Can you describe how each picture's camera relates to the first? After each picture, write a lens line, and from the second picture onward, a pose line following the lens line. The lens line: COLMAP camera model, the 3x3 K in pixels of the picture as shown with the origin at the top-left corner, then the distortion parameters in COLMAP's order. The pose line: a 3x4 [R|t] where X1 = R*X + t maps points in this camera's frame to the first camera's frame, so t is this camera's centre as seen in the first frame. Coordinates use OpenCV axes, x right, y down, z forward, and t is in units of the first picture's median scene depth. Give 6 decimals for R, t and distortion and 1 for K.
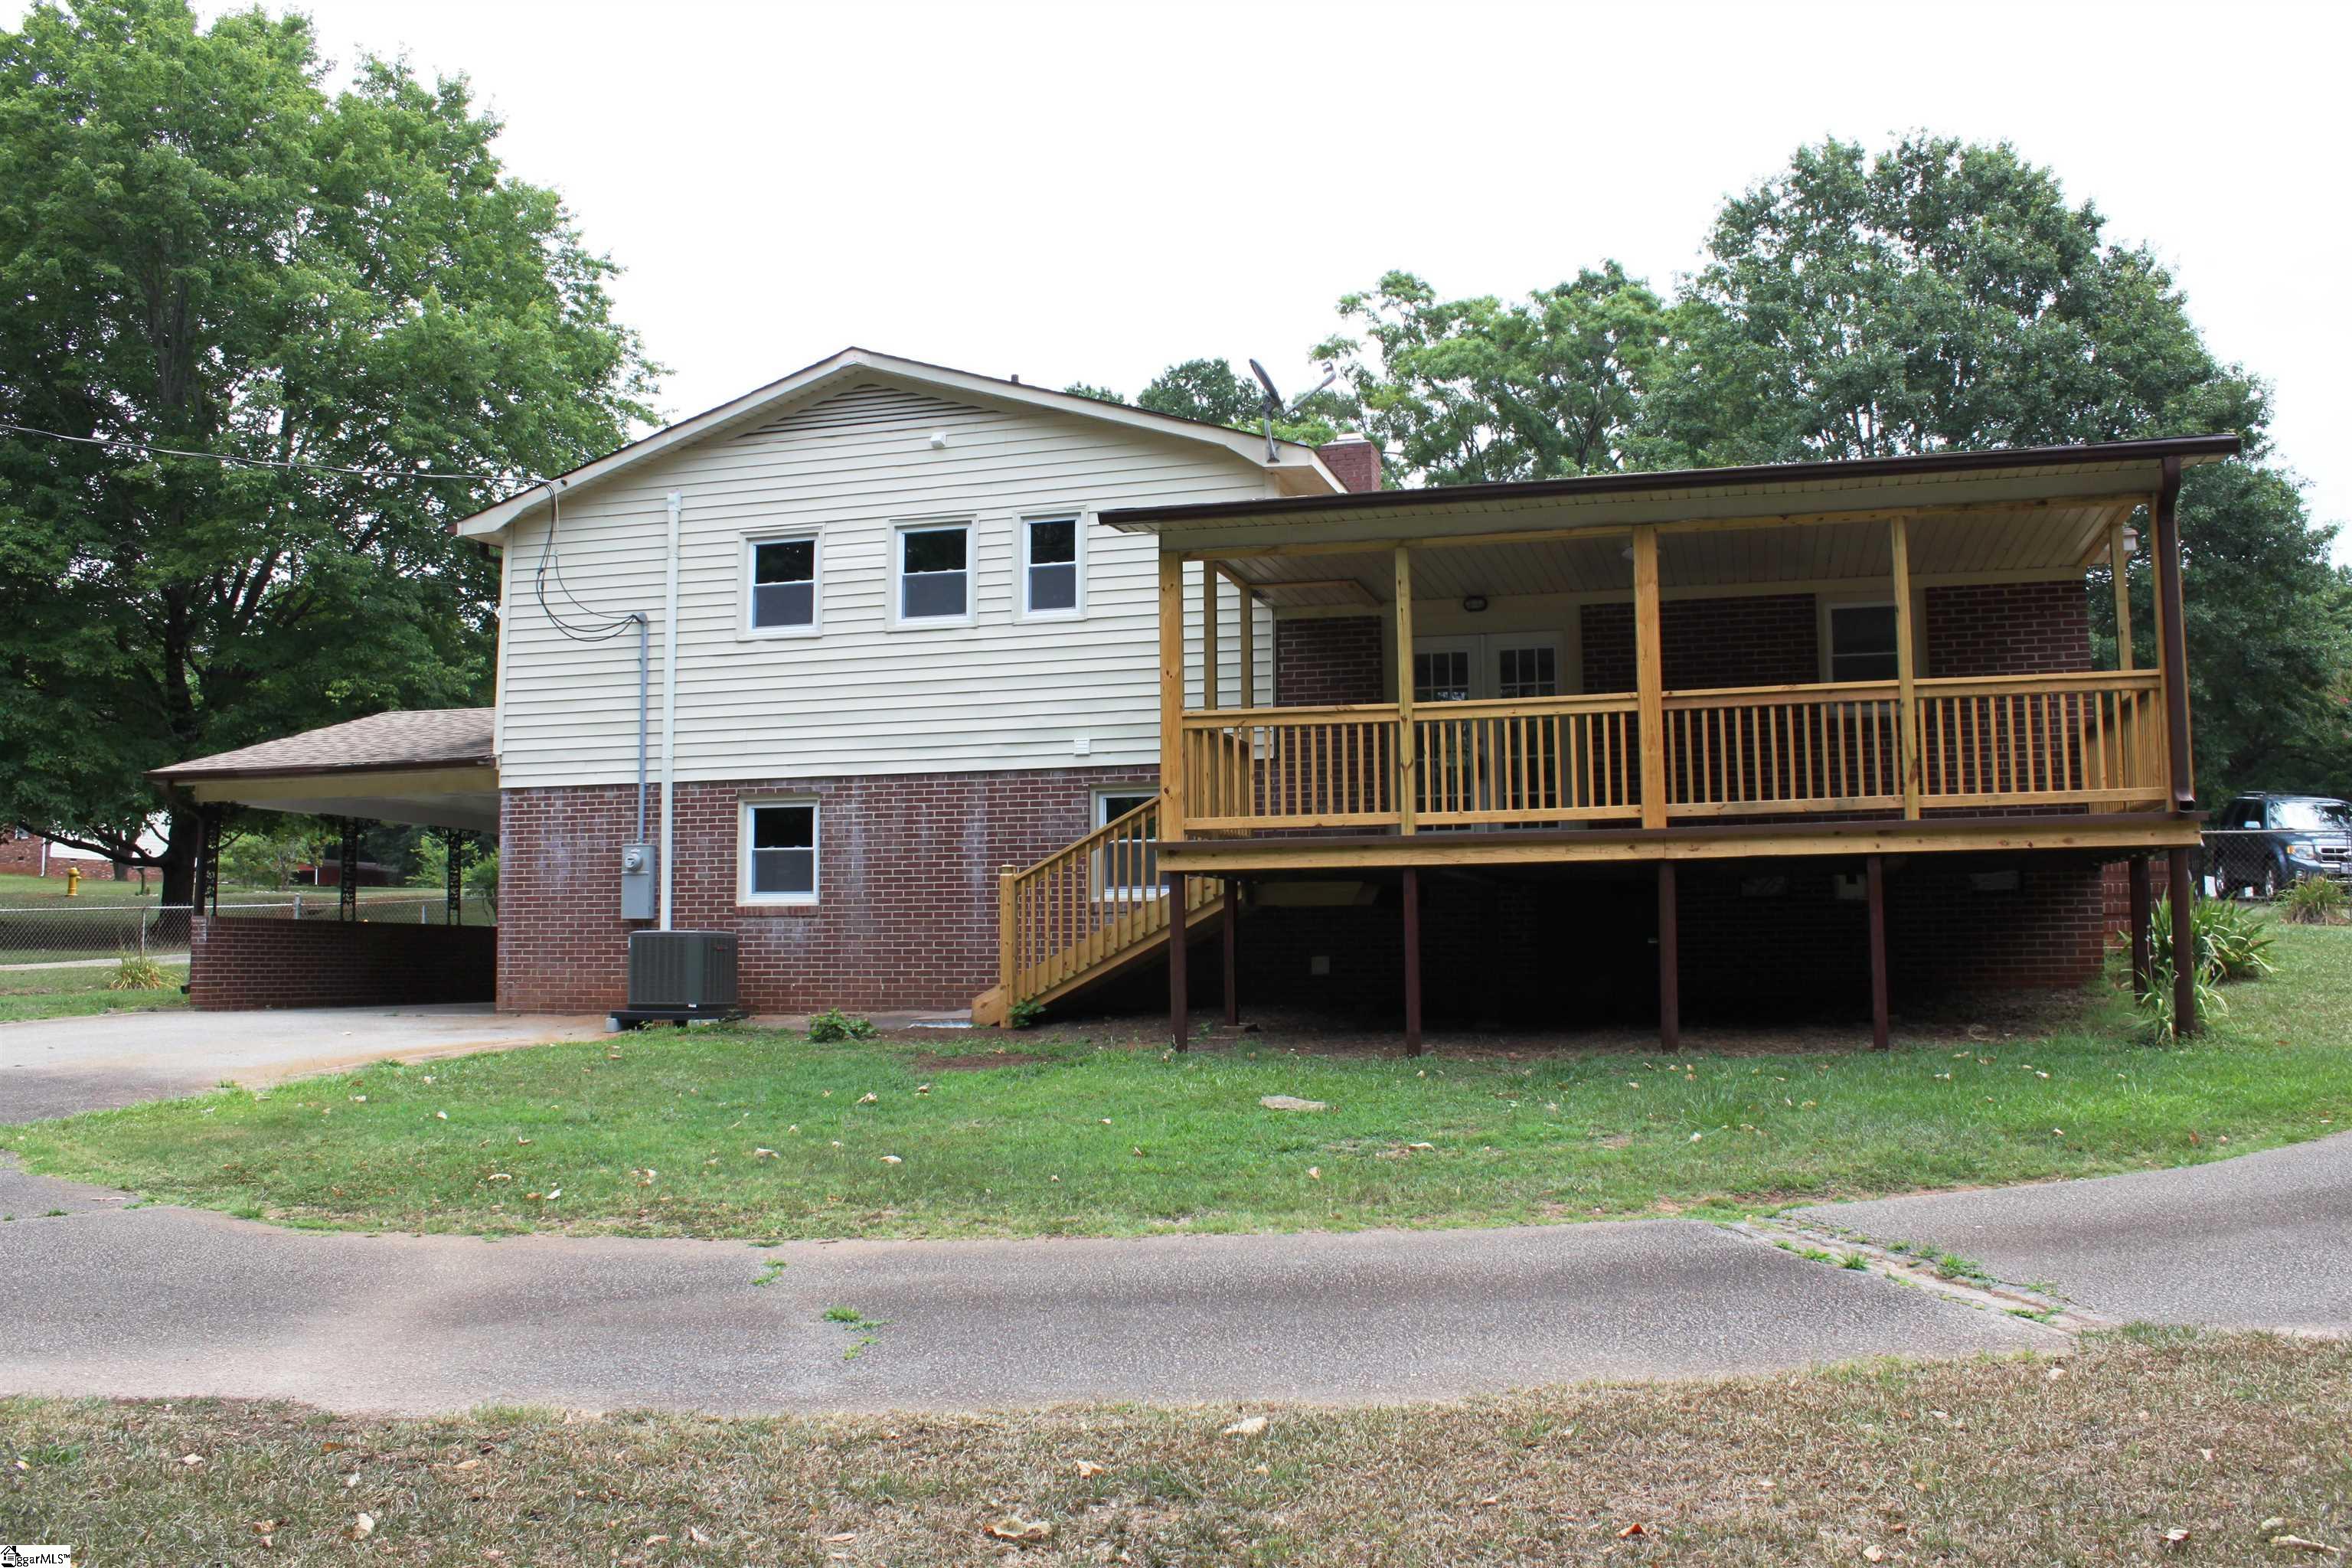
lens RADIAL K [[1893.8, 0, 1176.0], [0, 1893.8, 784.0], [0, 0, 1]] dist [-0.144027, 0.110372]
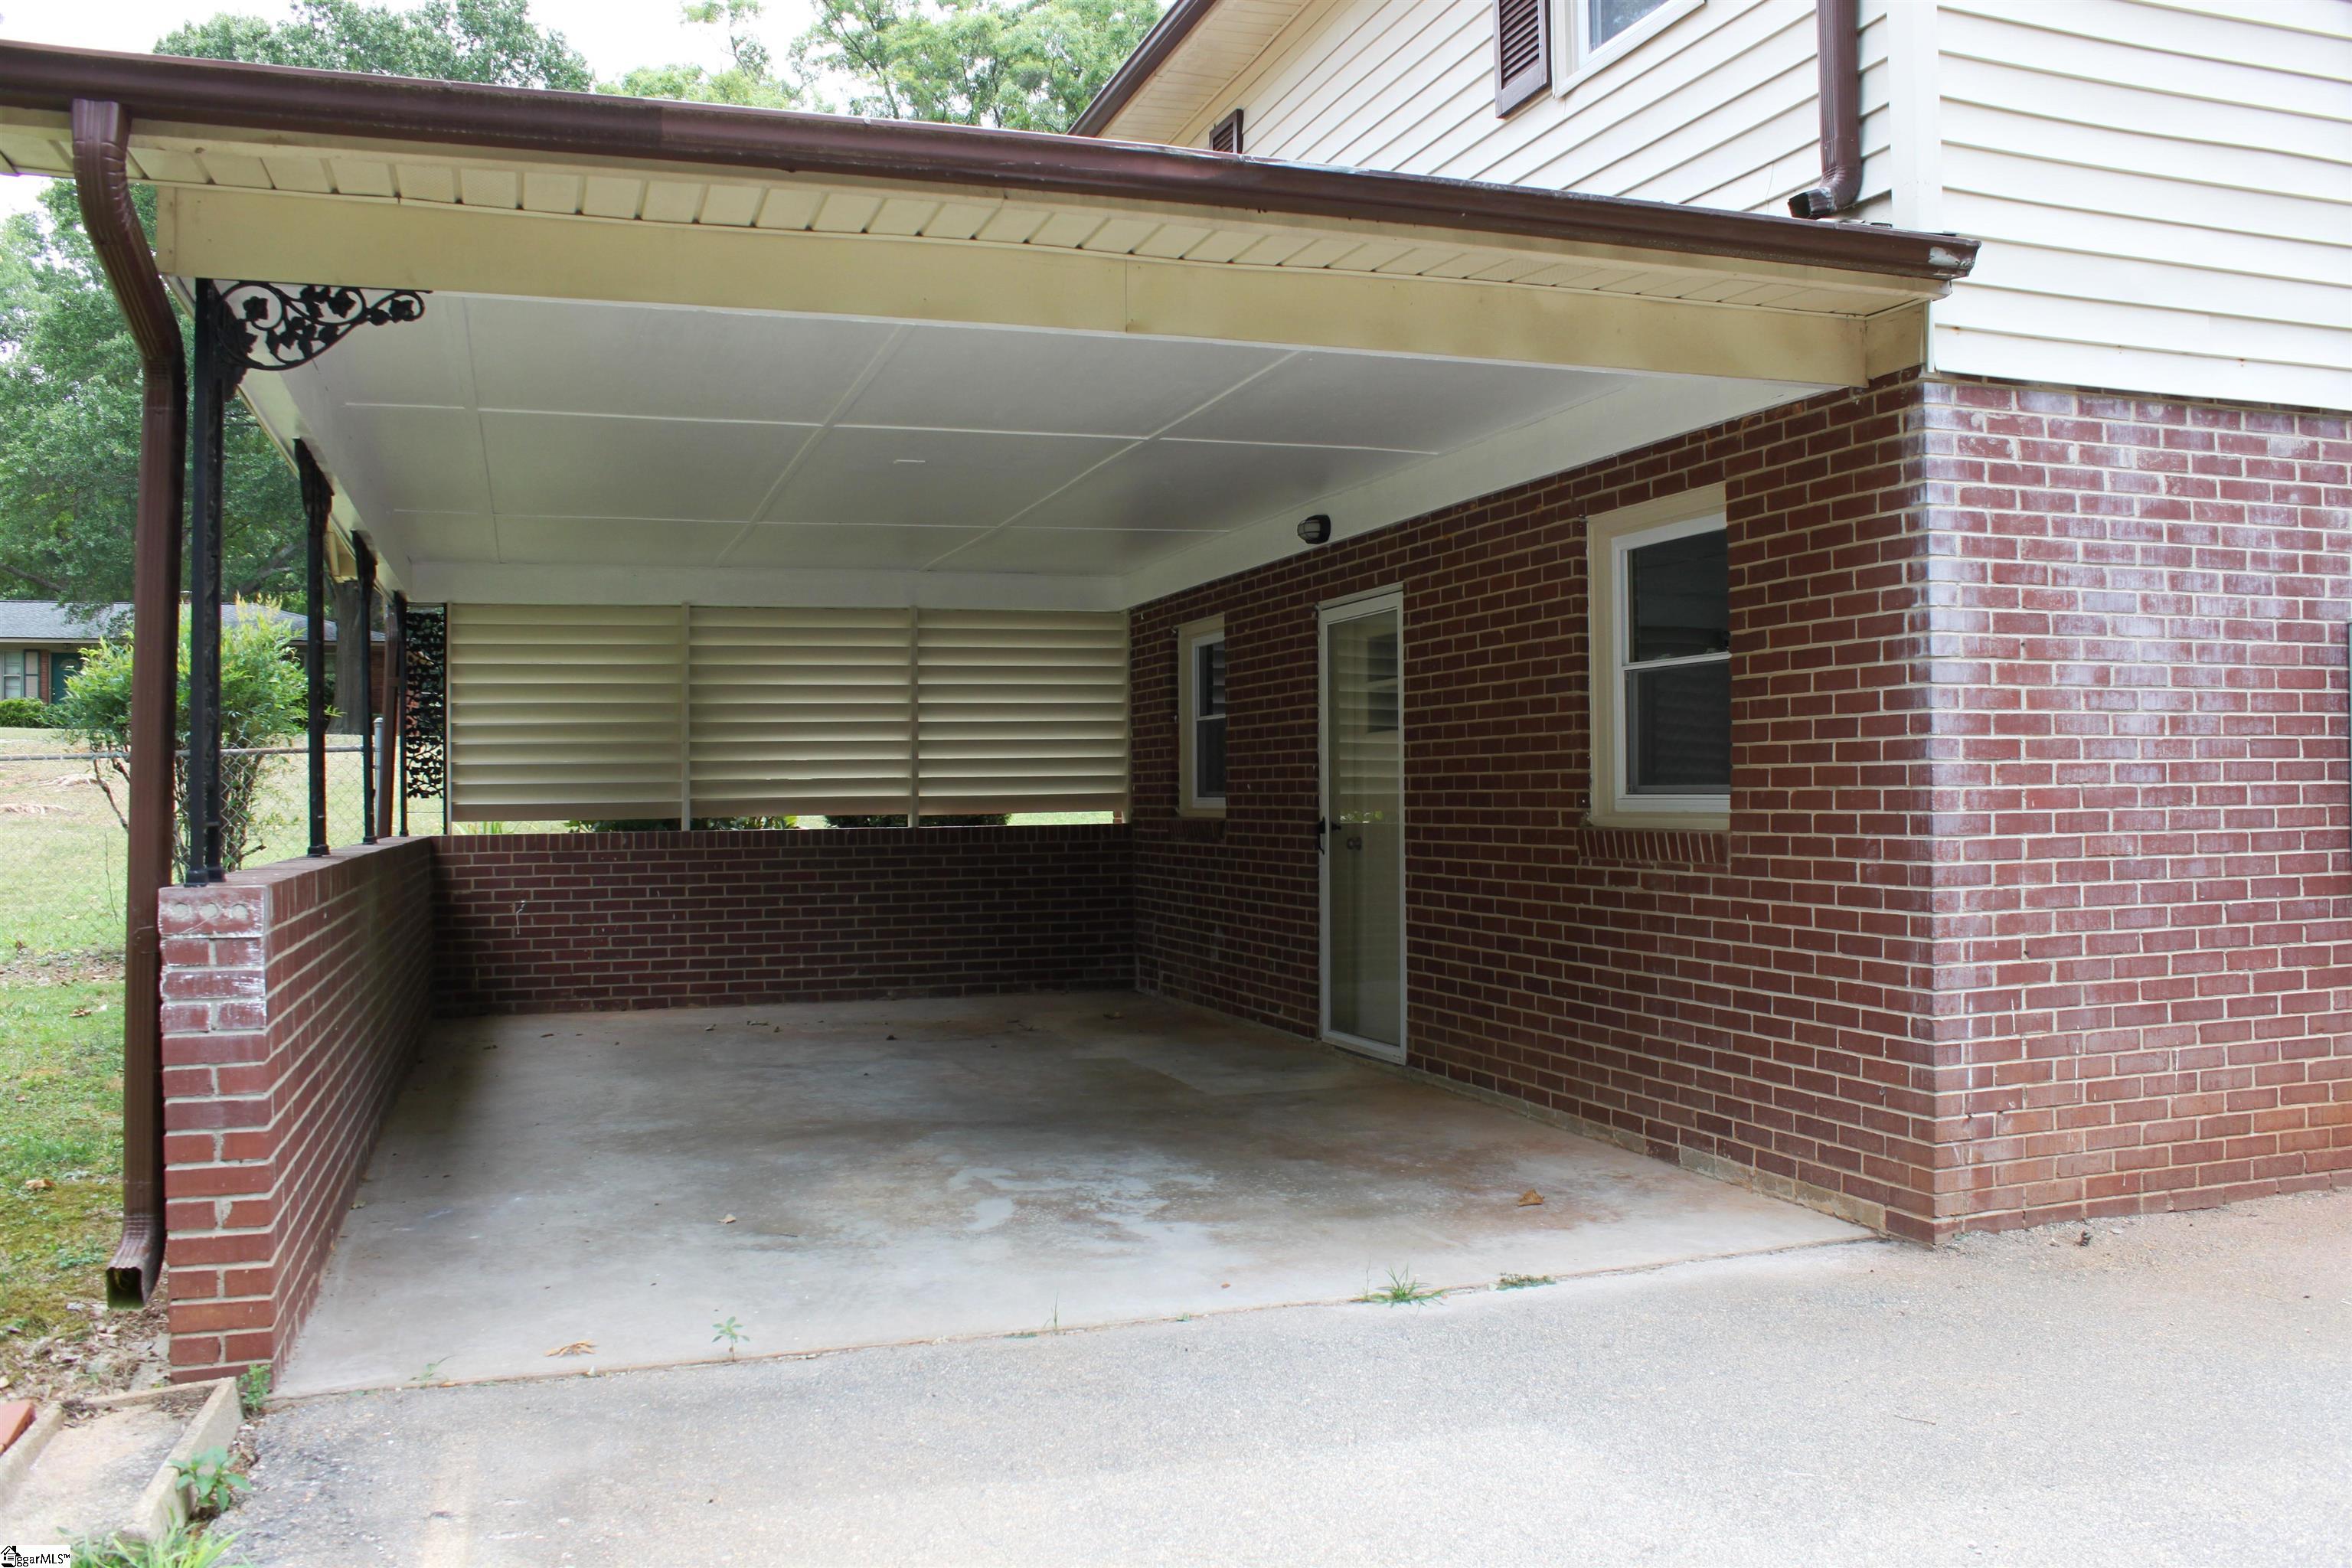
lens RADIAL K [[1893.8, 0, 1176.0], [0, 1893.8, 784.0], [0, 0, 1]] dist [-0.144027, 0.110372]
pose [[0.821010, 0.011977, 0.570788, -0.595308], [-0.036902, 0.998803, 0.032121, 0.055308], [-0.569720, -0.047435, 0.820469, 0.850160]]
